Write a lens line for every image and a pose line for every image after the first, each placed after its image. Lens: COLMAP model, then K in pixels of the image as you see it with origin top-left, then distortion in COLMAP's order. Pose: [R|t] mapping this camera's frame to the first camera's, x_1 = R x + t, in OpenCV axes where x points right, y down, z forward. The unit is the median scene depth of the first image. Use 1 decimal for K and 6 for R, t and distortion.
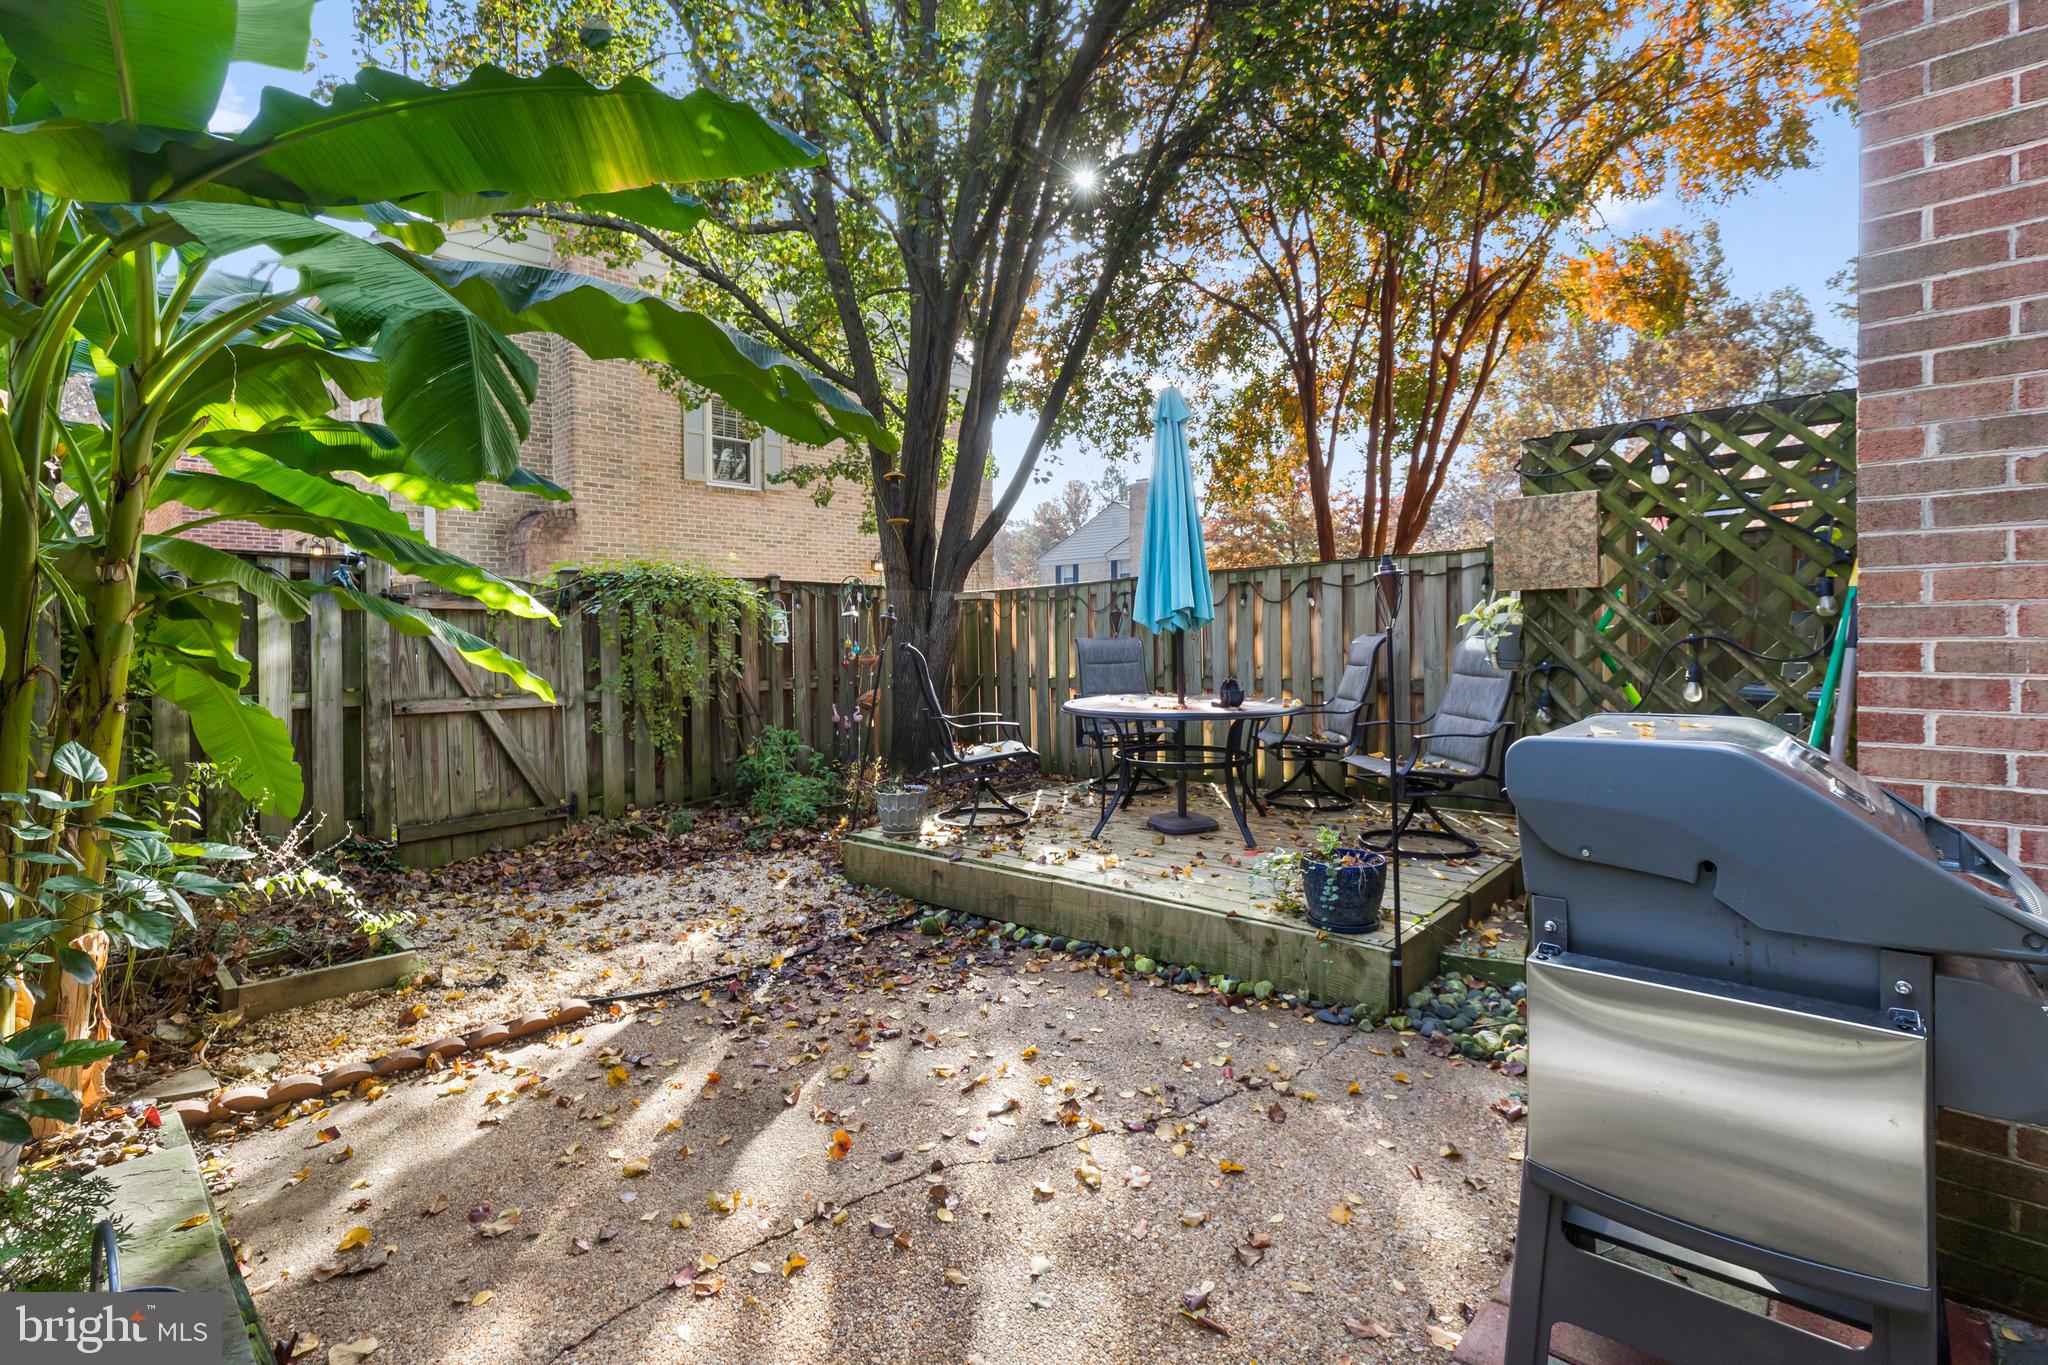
lens RADIAL K [[930.7, 0, 1028.5], [0, 930.7, 667.9], [0, 0, 1]] dist [0.003730, 0.000467]
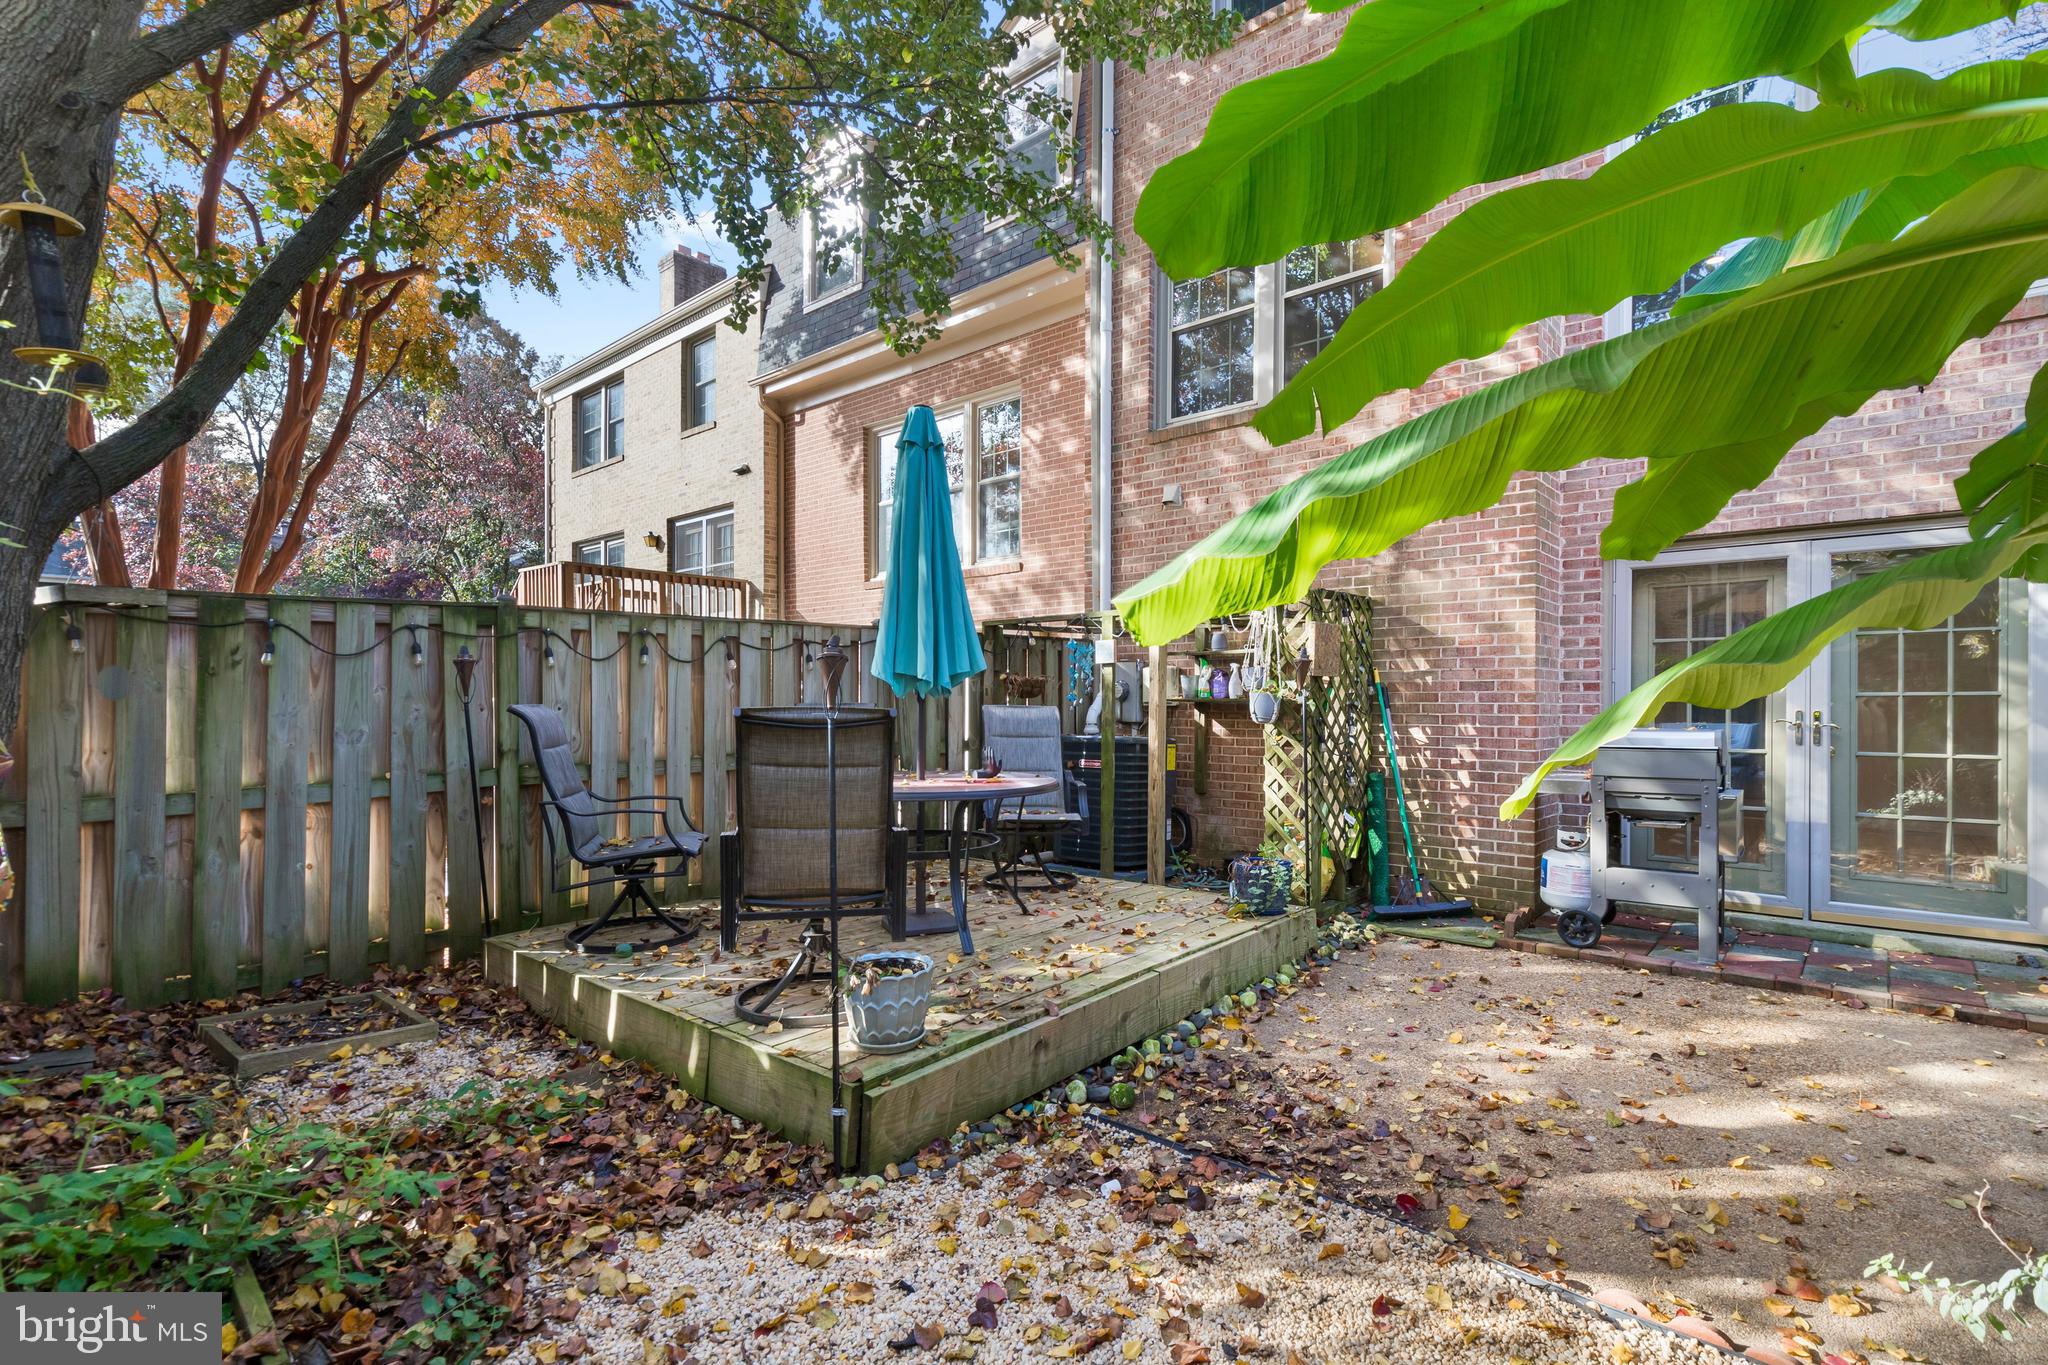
lens RADIAL K [[930.7, 0, 1023.9], [0, 930.7, 692.8], [0, 0, 1]] dist [0.003730, 0.000467]
pose [[-0.013202, 0.013057, 0.999828, -1.006166], [0.021448, 0.999688, -0.012772, -0.045338], [-0.999683, 0.021276, -0.013478, 1.263641]]
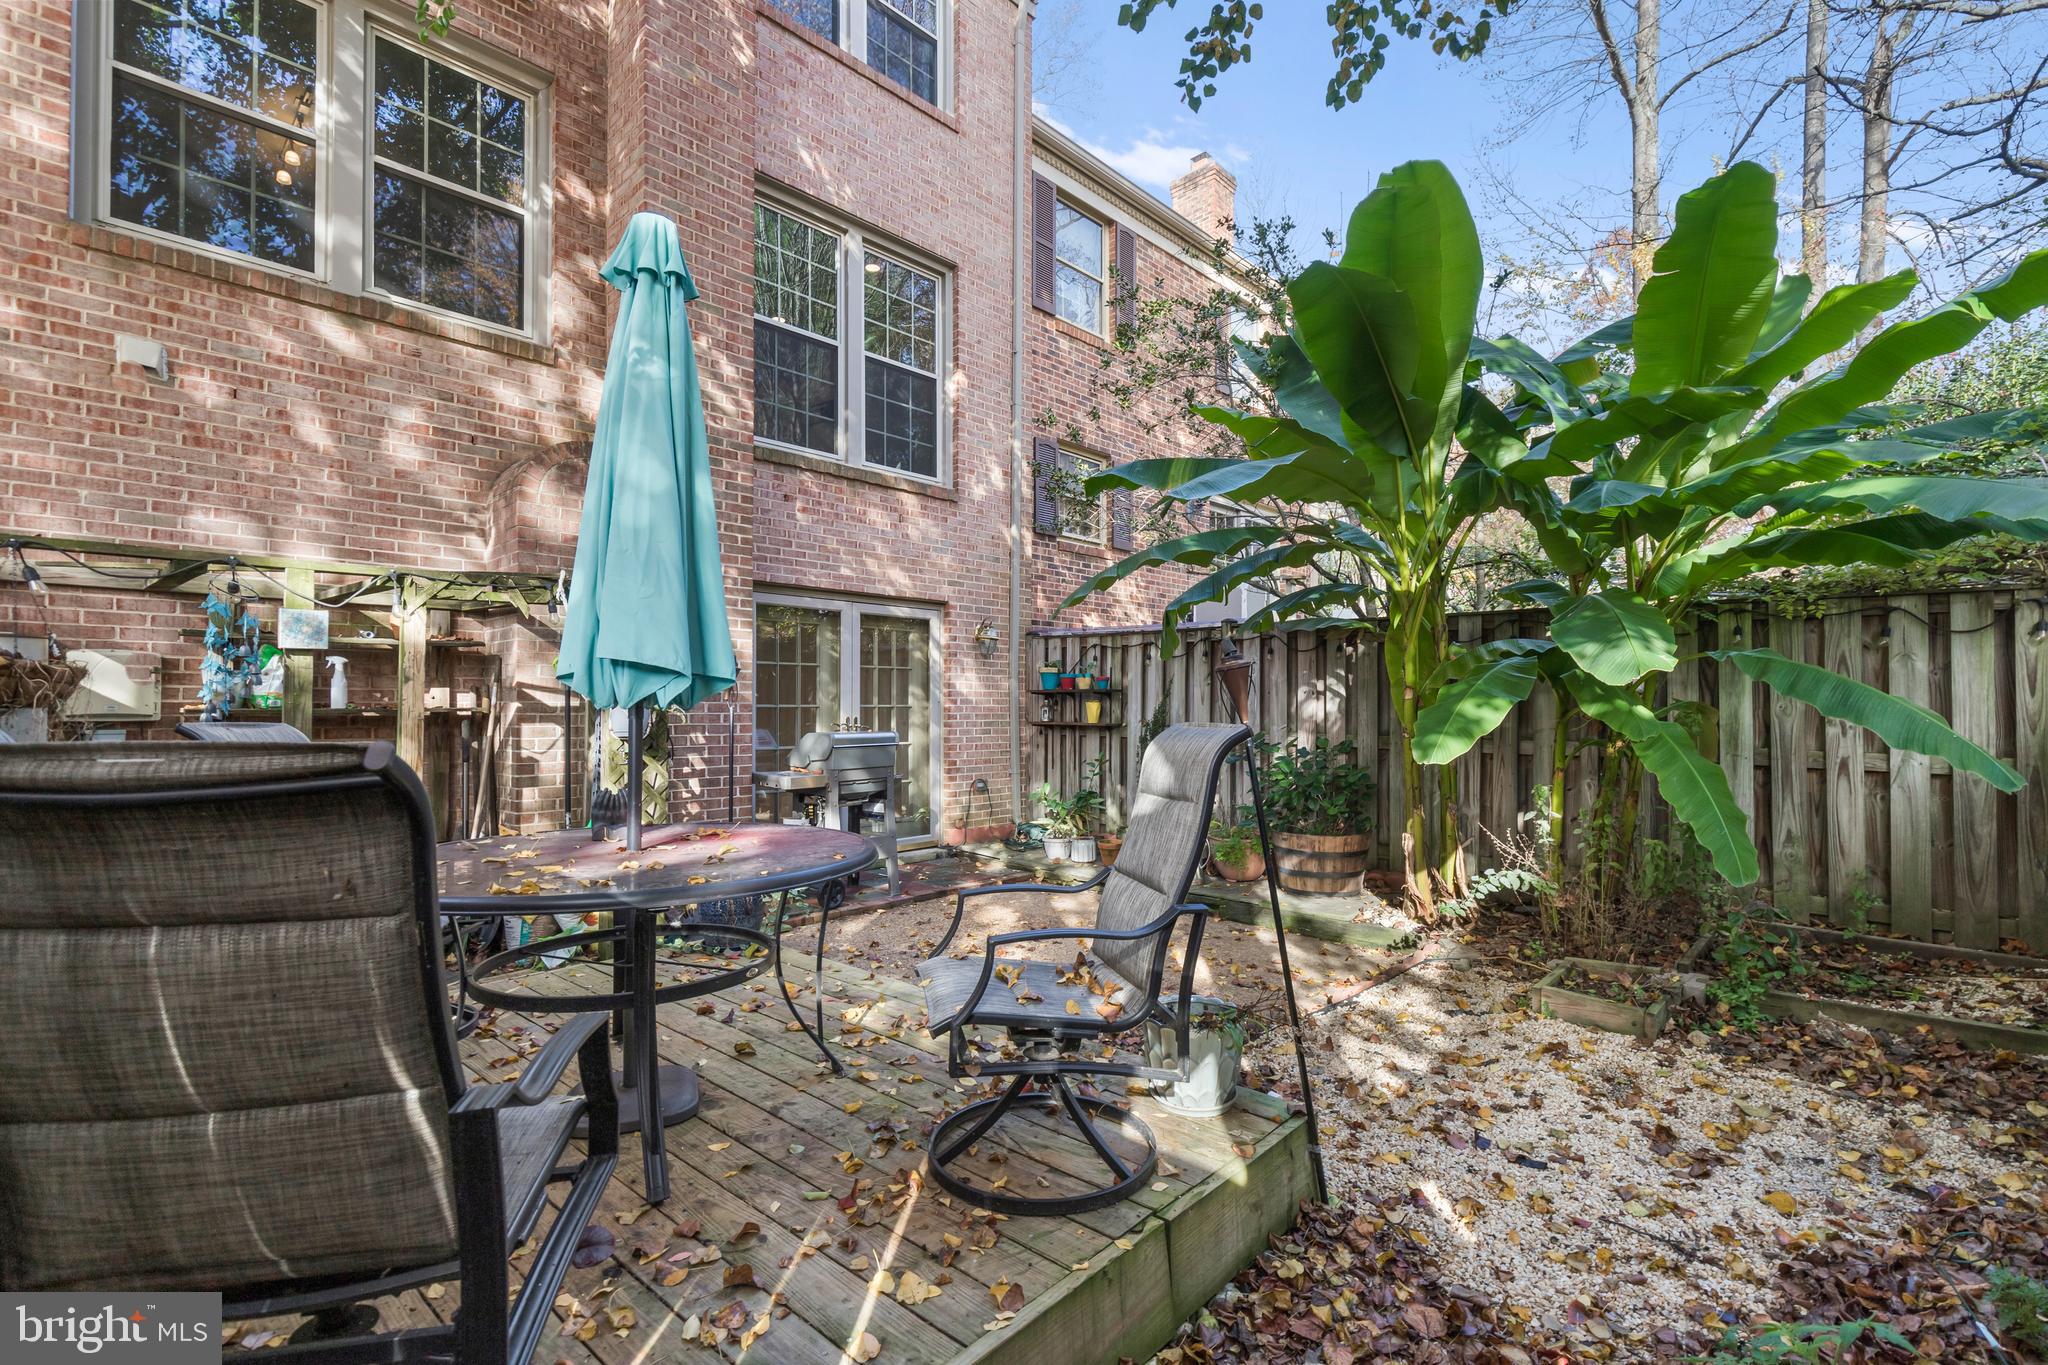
lens RADIAL K [[930.7, 0, 1021.9], [0, 930.7, 695.4], [0, 0, 1]] dist [0.003730, 0.000467]
pose [[-0.999494, 0.003532, 0.031604, -0.047173], [0.003786, 0.999961, 0.007984, -0.074822], [-0.031575, 0.008100, -0.999469, 2.128684]]
